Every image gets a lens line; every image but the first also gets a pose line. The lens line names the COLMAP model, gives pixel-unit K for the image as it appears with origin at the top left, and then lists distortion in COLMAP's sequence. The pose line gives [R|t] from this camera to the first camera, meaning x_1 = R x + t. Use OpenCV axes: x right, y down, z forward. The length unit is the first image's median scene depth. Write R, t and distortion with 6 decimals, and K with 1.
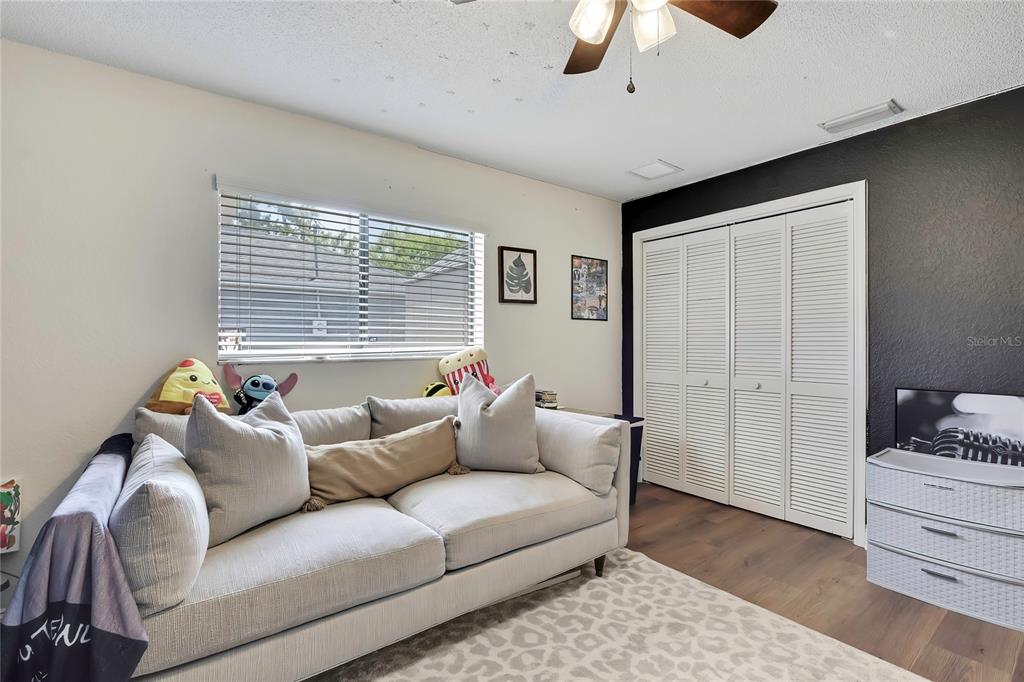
lens RADIAL K [[464.8, 0, 516.6], [0, 464.8, 343.4], [0, 0, 1]] dist [-0.000222, 0.000114]
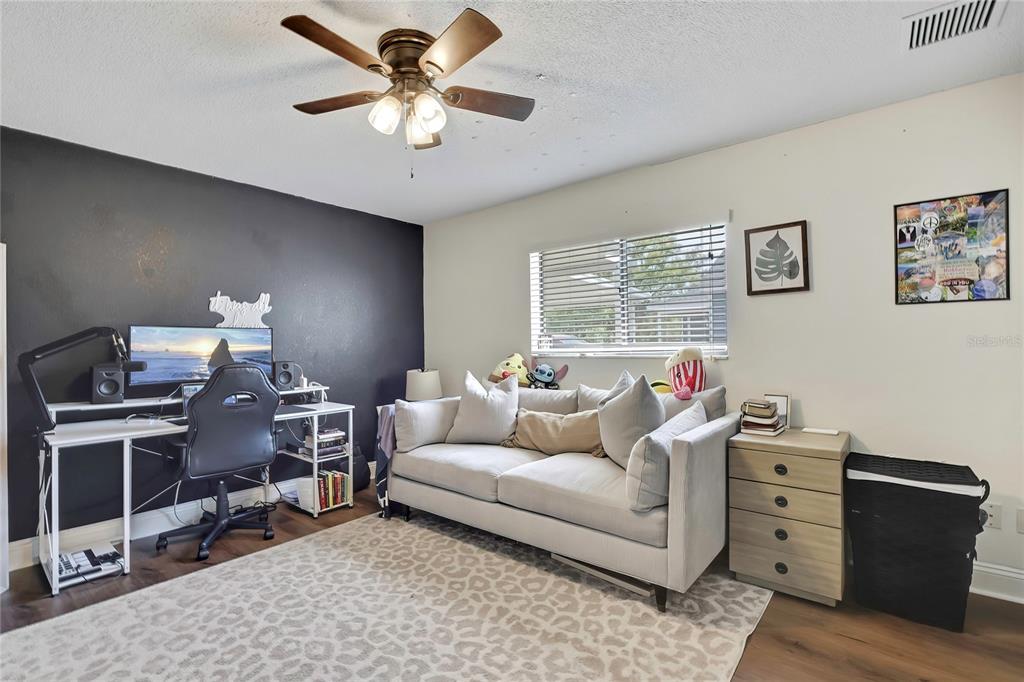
lens RADIAL K [[464.8, 0, 516.6], [0, 464.8, 343.4], [0, 0, 1]] dist [-0.000222, 0.000114]
pose [[0.244537, 0.001377, -0.969639, 0.834888], [0.010378, 0.999938, 0.004037, -0.009623], [0.969584, -0.011051, 0.244508, 0.454930]]
